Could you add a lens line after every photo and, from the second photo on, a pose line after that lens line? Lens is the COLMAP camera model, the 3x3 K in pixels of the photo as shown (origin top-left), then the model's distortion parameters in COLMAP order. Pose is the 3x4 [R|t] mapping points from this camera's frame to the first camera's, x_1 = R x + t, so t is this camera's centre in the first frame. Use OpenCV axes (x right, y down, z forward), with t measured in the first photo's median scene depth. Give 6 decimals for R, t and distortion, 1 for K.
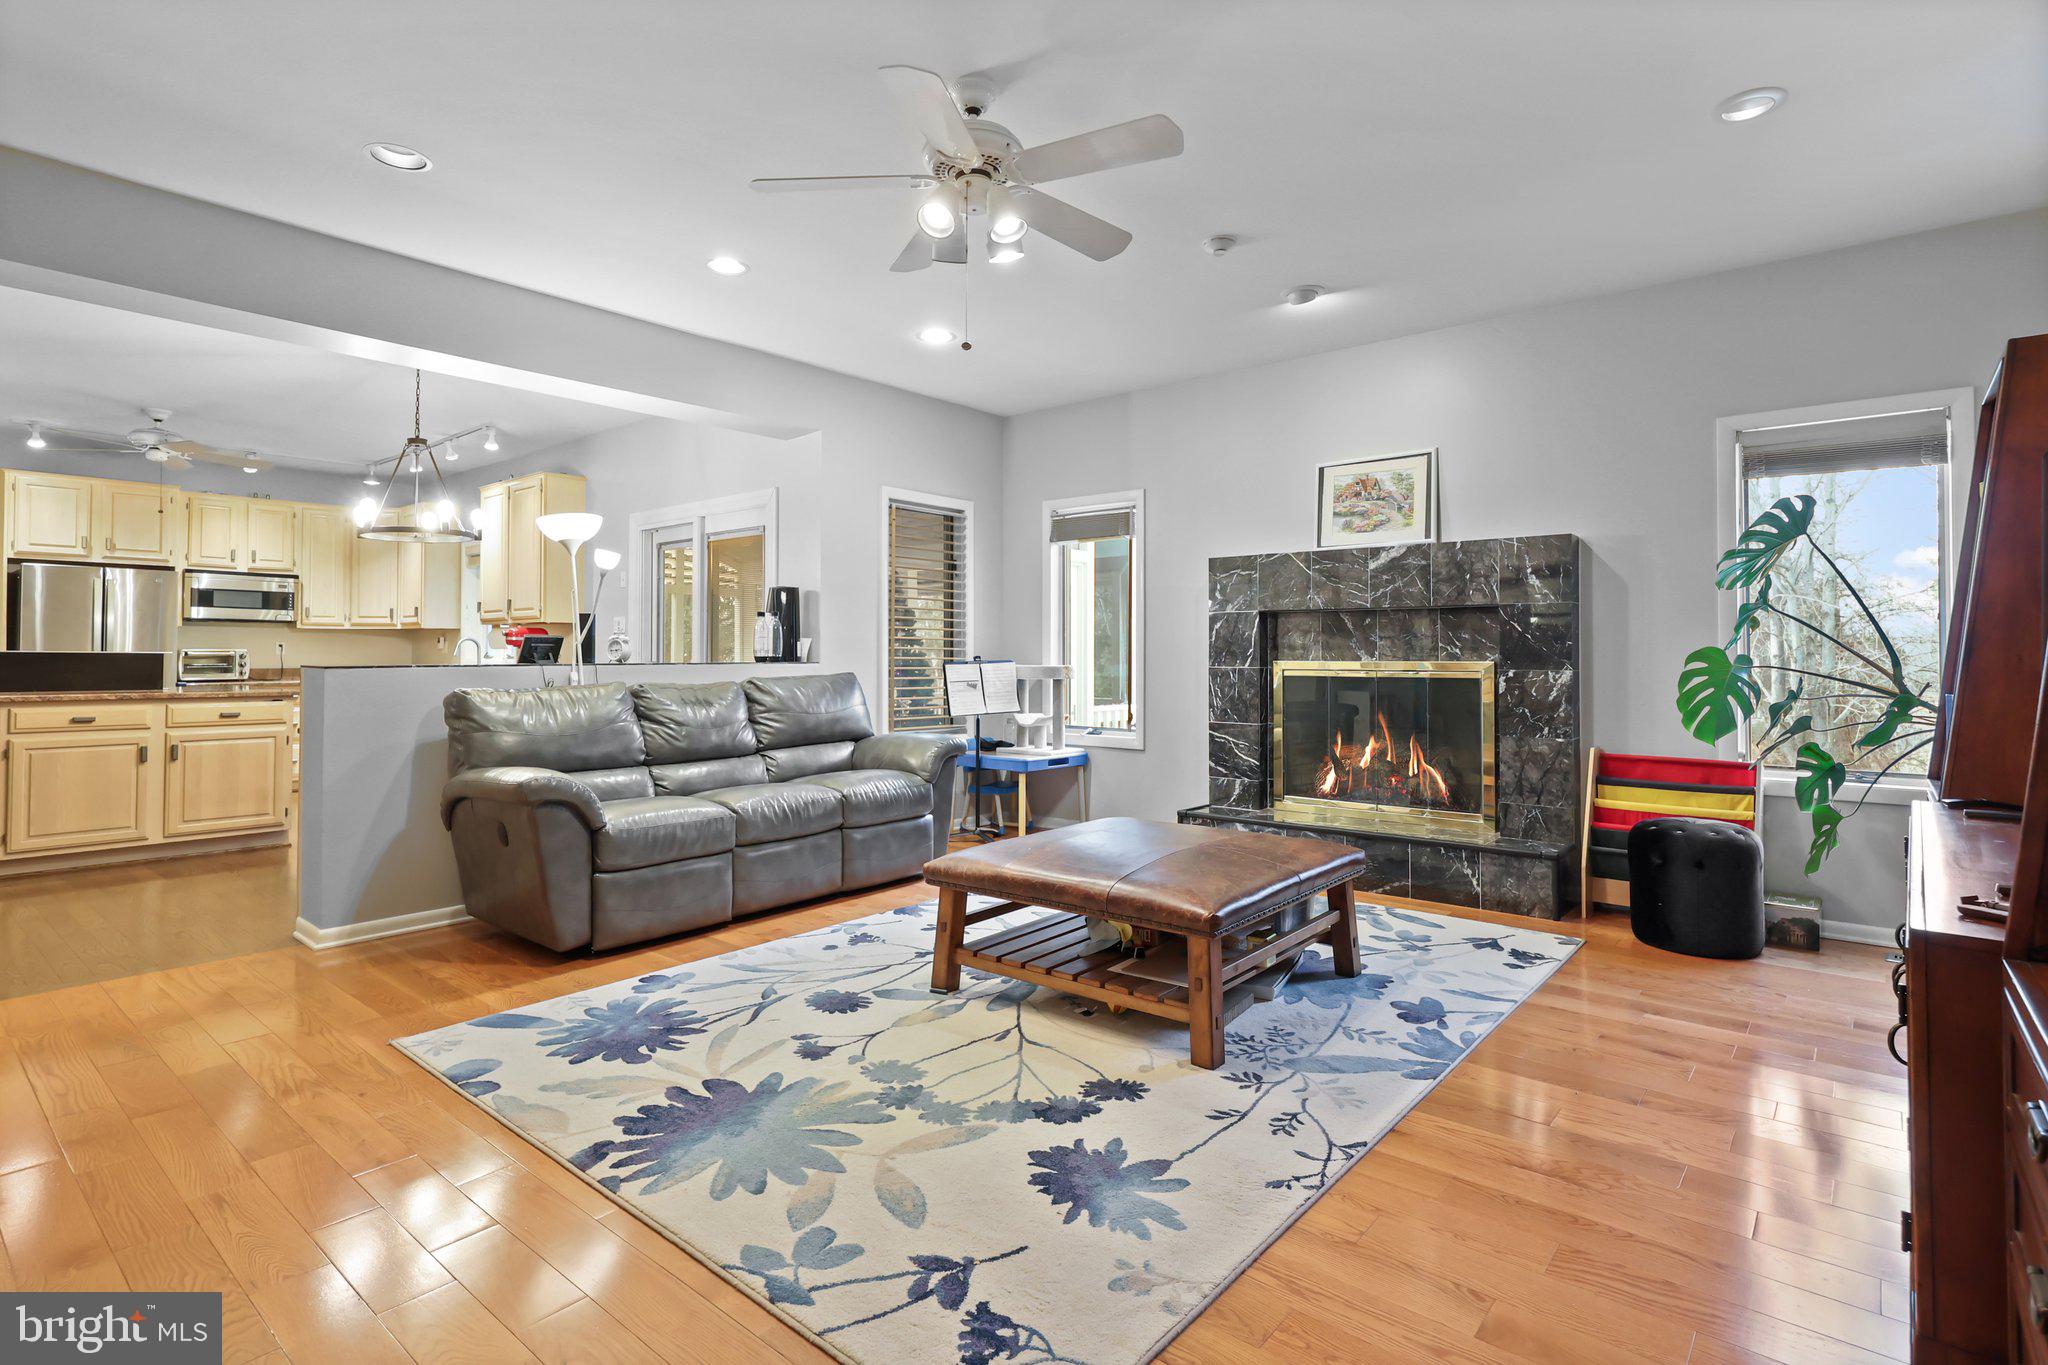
lens RADIAL K [[1013.7, 0, 1020.2], [0, 1013.7, 649.8], [0, 0, 1]] dist [0.001883, 0.000218]
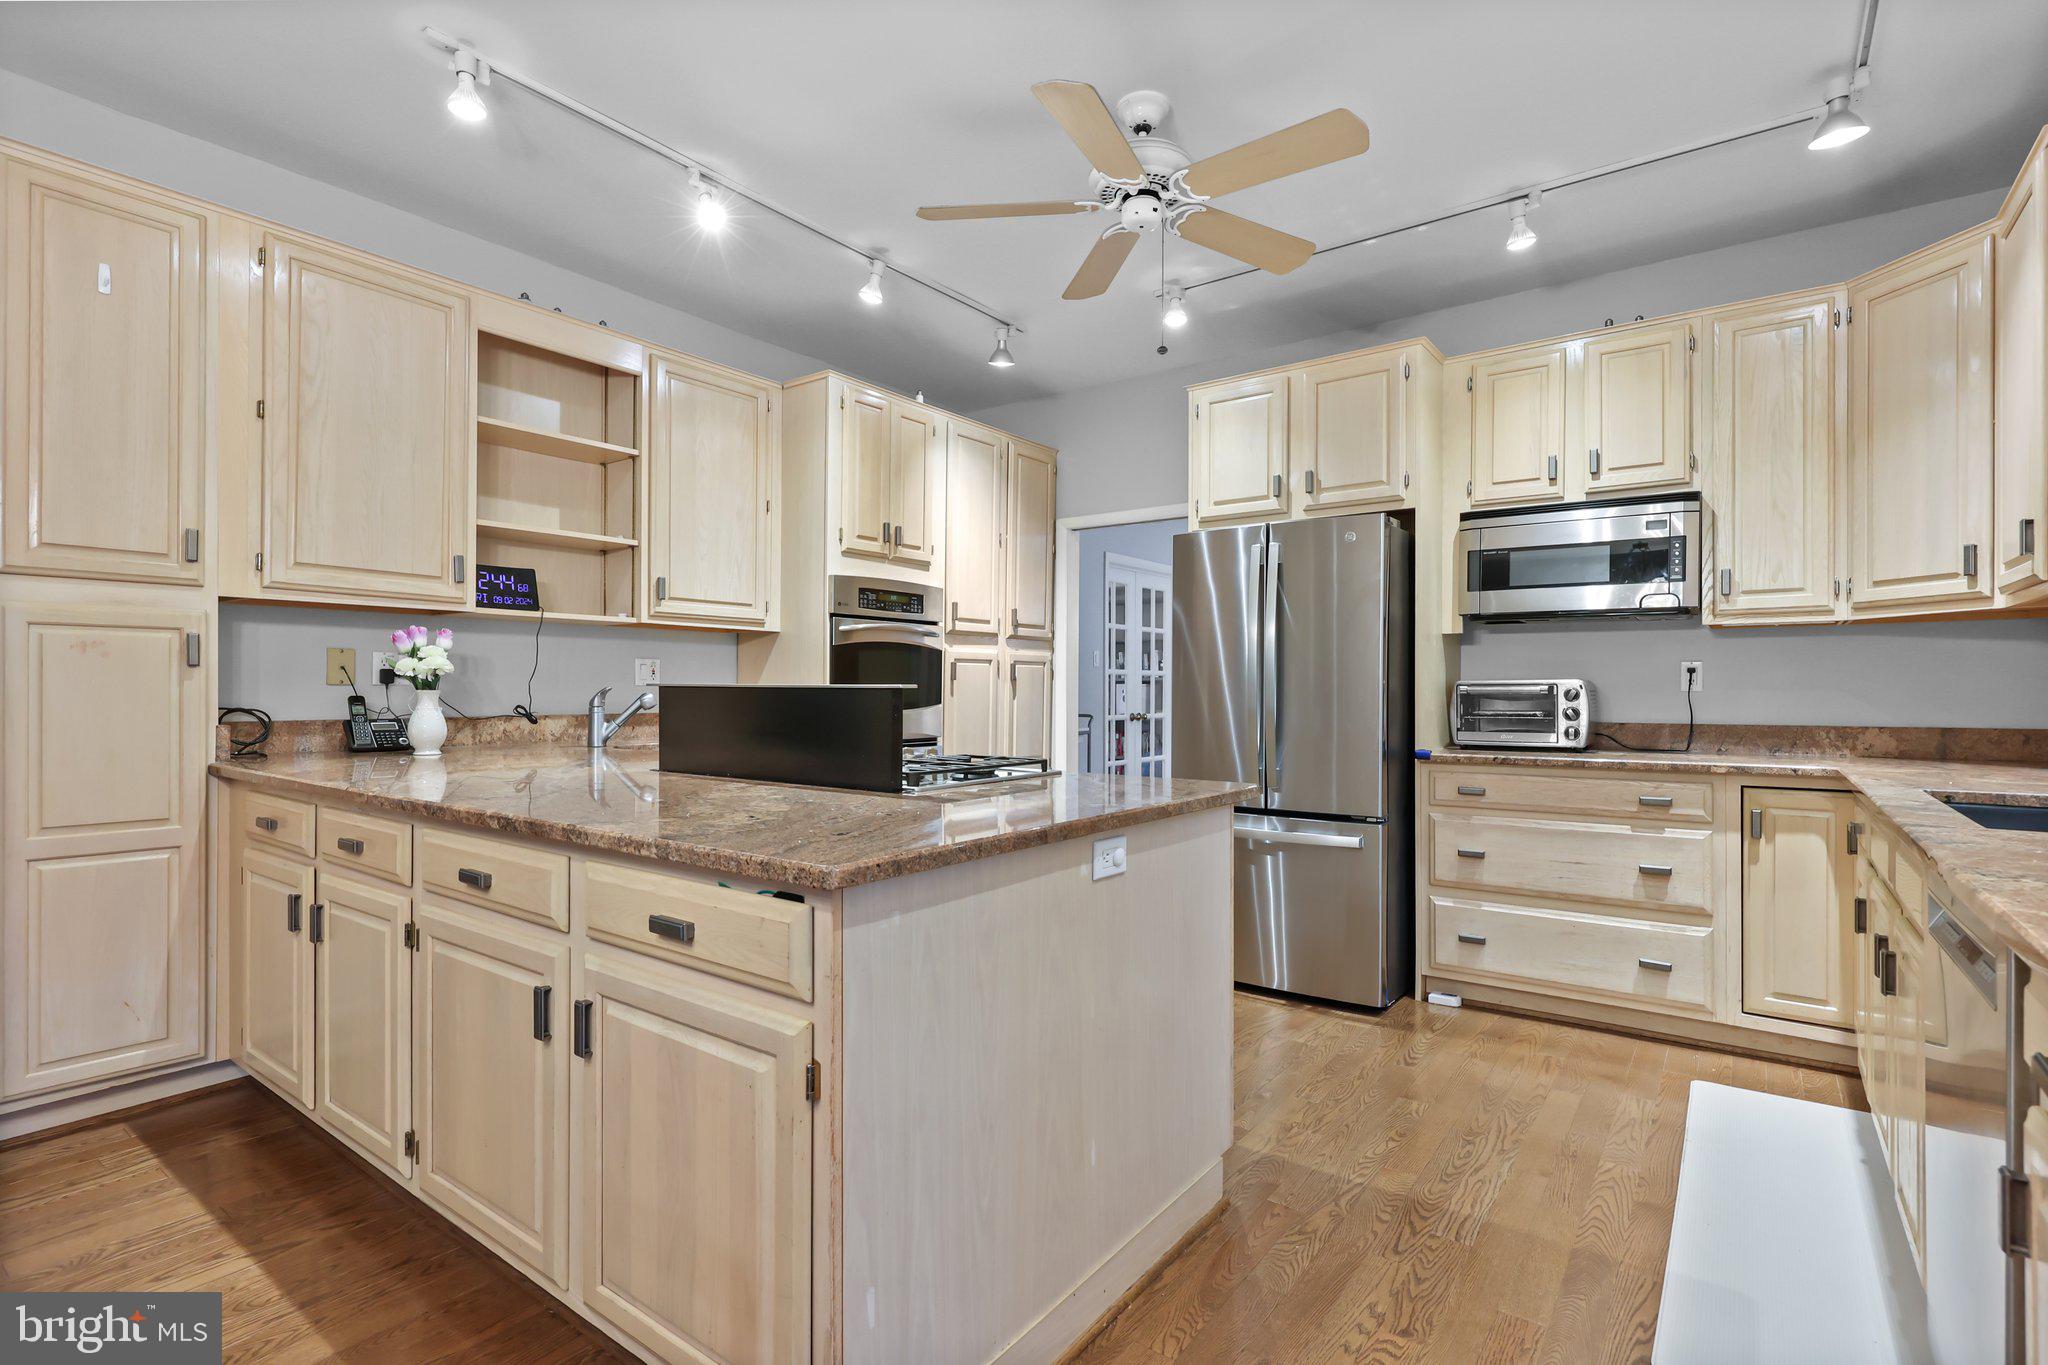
lens RADIAL K [[976.8, 0, 1024.0], [0, 976.8, 682.5], [0, 0, 1]] dist [0.002409, 0.000315]
pose [[0.064302, -0.005307, -0.997916, -0.667651], [0.003077, 0.999982, -0.005120, 0.004581], [0.997926, -0.002742, 0.064317, 1.368382]]
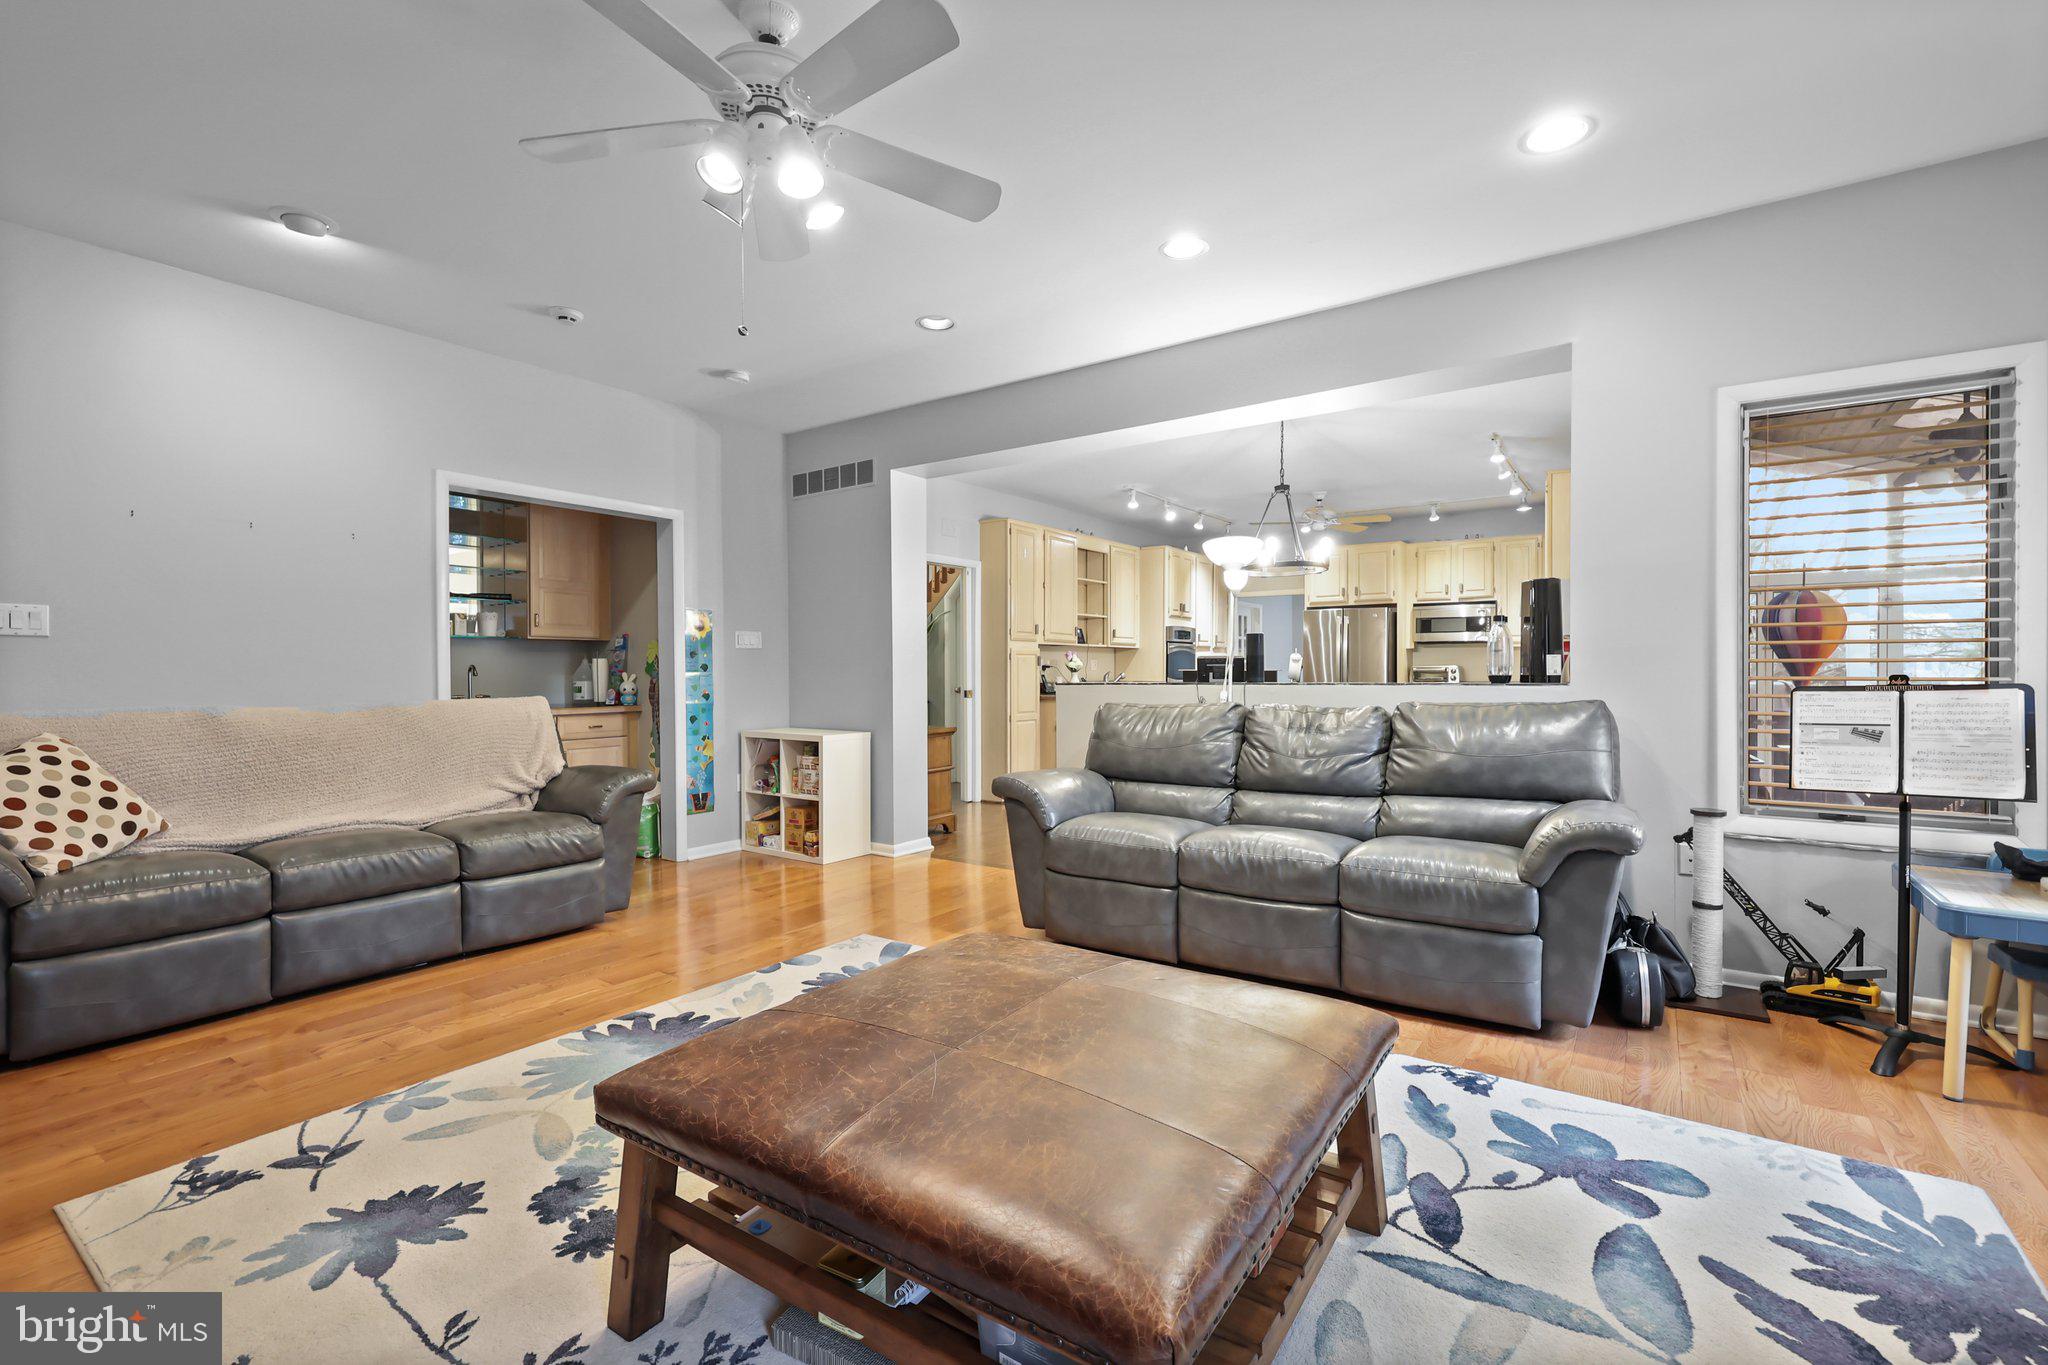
lens RADIAL K [[890.1, 0, 1024.0], [0, 890.1, 682.5], [0, 0, 1]] dist [0.000503, 0.000026]
pose [[0.098689, 0.012291, -0.995042, 0.455078], [0.011394, 0.999844, 0.013481, -0.000854], [0.995053, -0.012668, 0.098533, 0.710638]]
